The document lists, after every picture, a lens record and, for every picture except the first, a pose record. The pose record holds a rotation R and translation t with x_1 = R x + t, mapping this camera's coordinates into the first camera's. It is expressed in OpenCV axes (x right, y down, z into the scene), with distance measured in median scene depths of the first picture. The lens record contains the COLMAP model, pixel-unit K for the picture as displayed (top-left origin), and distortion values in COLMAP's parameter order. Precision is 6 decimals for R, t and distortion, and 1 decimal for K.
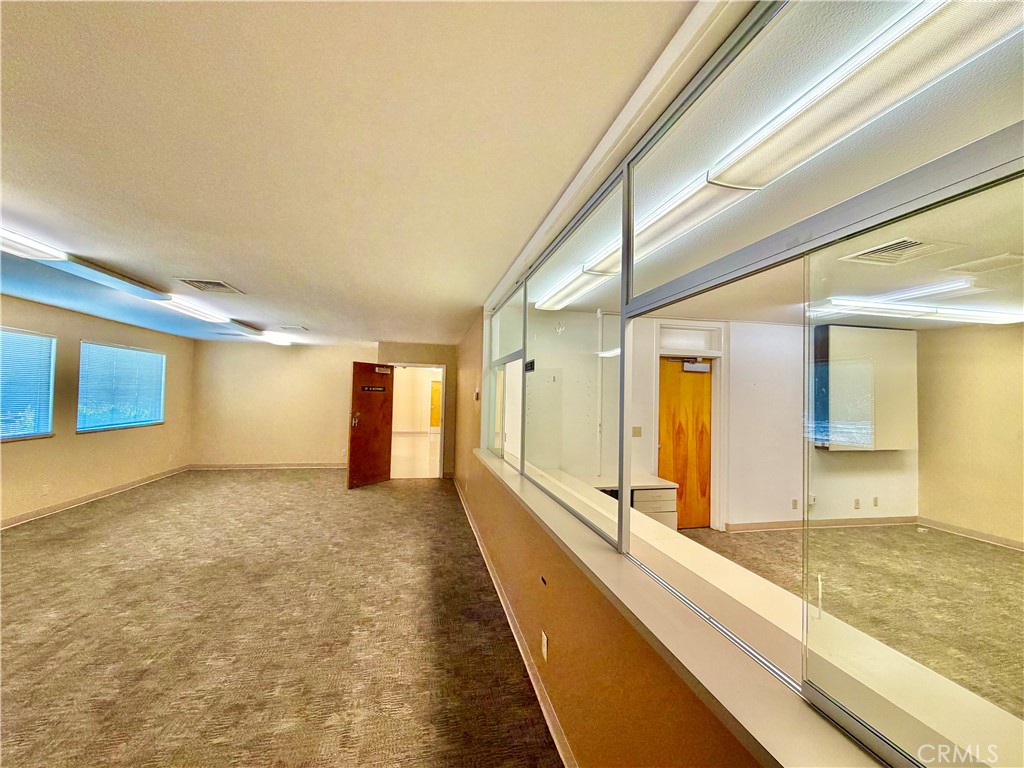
lens RADIAL K [[408.5, 0, 512.0], [0, 408.5, 384.0], [0, 0, 1]] dist [0.000508, 0.000461]
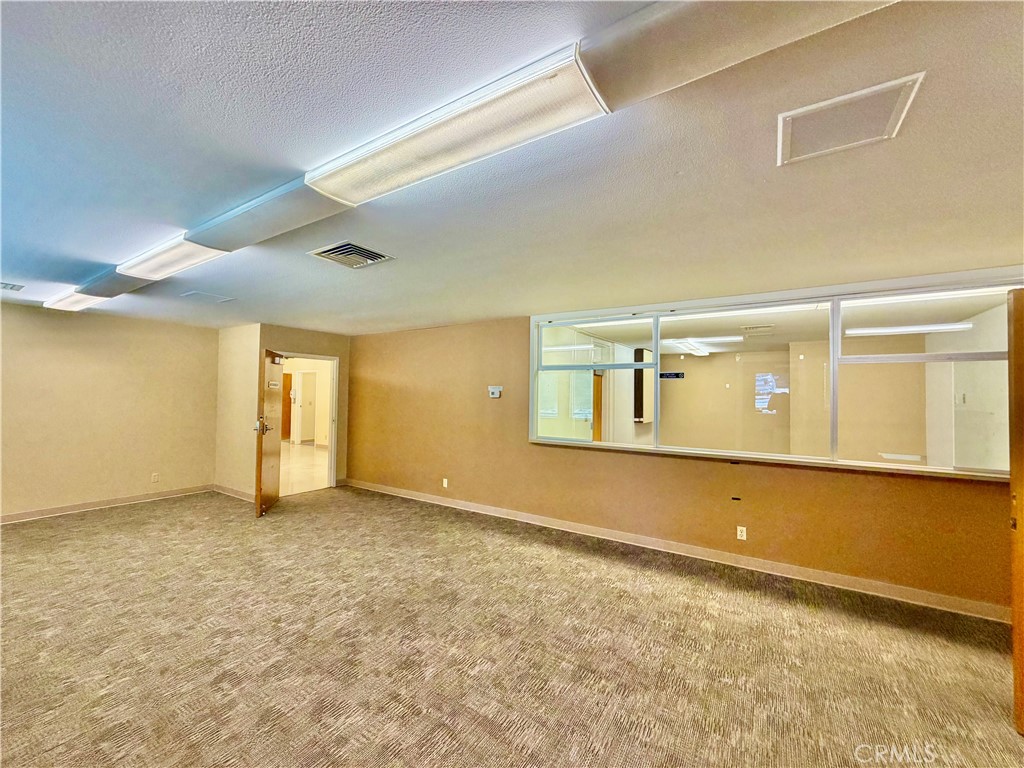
lens RADIAL K [[408.5, 0, 512.0], [0, 408.5, 384.0], [0, 0, 1]] dist [0.000508, 0.000461]
pose [[0.706975, 0.006407, 0.707209, -1.057739], [-0.018668, 0.999780, 0.009605, -0.007868], [-0.706992, -0.019993, 0.706939, 0.250892]]
